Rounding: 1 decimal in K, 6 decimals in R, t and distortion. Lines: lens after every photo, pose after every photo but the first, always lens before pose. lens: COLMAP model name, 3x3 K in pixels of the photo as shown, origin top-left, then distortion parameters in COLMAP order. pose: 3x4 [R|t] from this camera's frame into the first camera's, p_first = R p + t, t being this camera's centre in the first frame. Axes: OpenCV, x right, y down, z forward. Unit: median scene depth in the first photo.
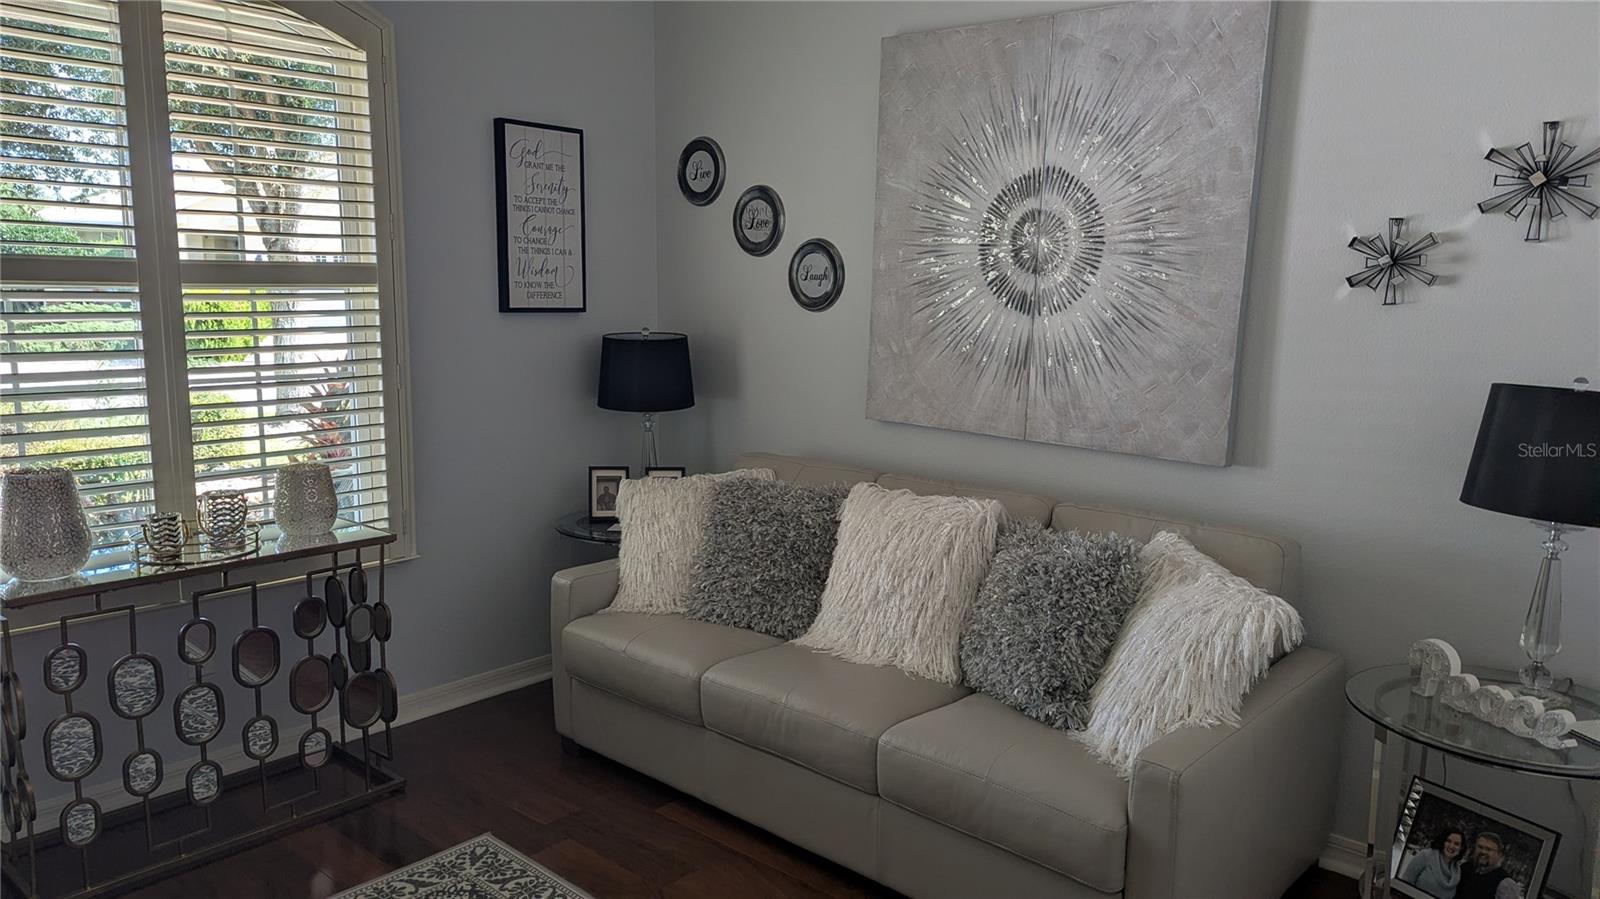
lens RADIAL K [[1140.2, 0, 800.0], [0, 1140.2, 449.5], [0, 0, 1]] dist [0.056971, -0.001211]
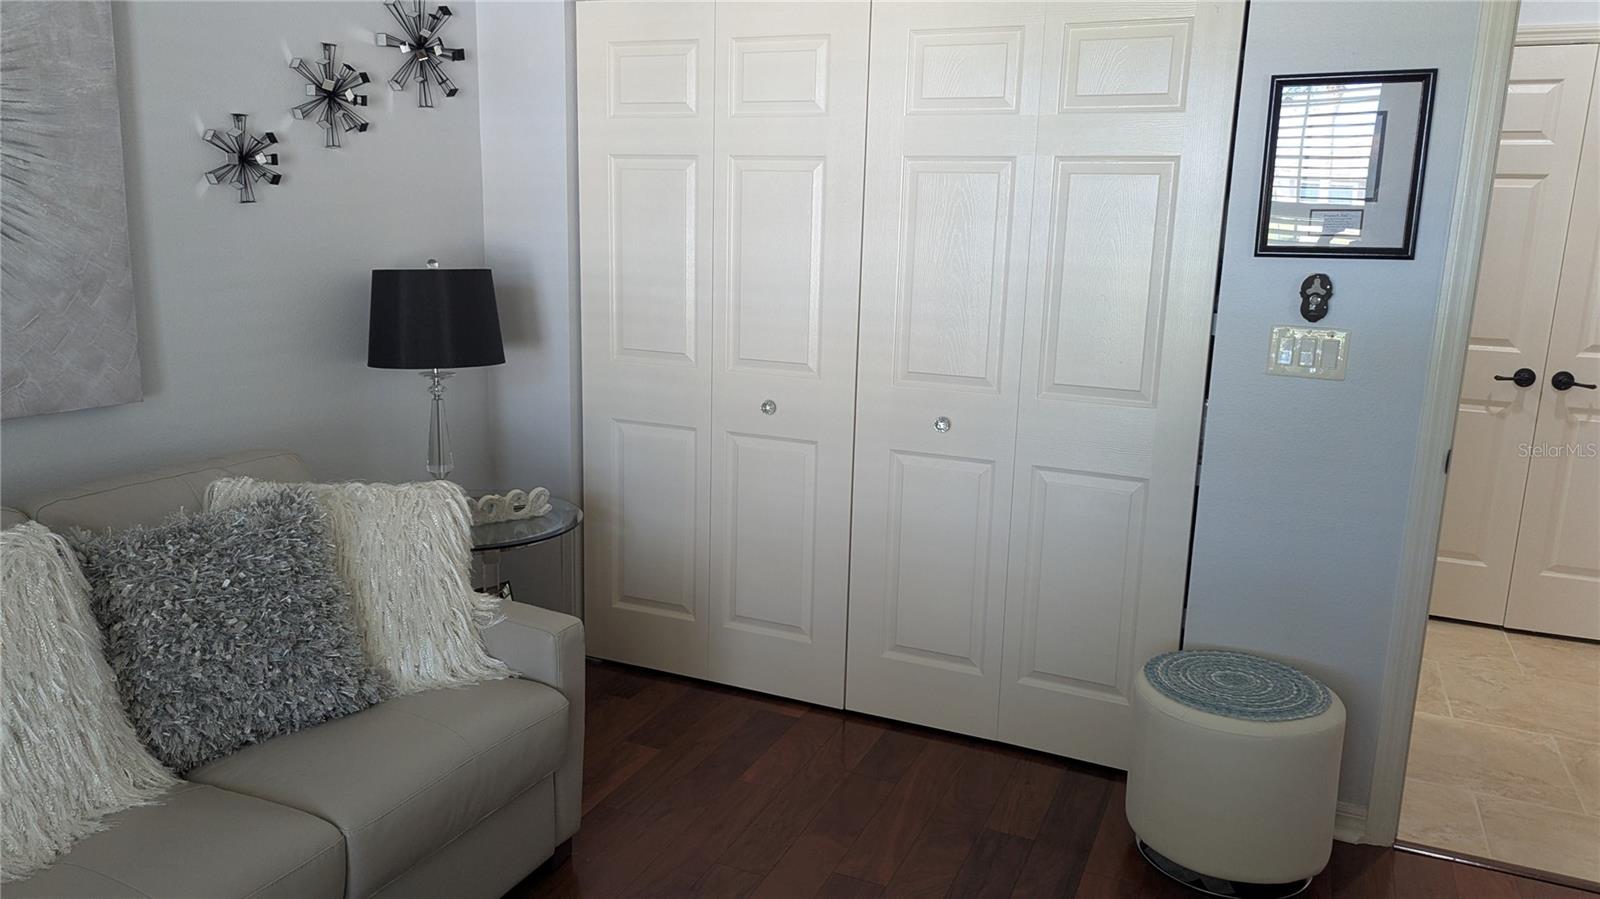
lens RADIAL K [[1140.2, 0, 800.0], [0, 1140.2, 449.5], [0, 0, 1]] dist [0.056971, -0.001211]
pose [[-0.246844, -0.216906, 0.944468, -0.548069], [0.129161, 0.958567, 0.253901, -0.102790], [-0.960409, 0.184663, -0.208601, 0.718427]]
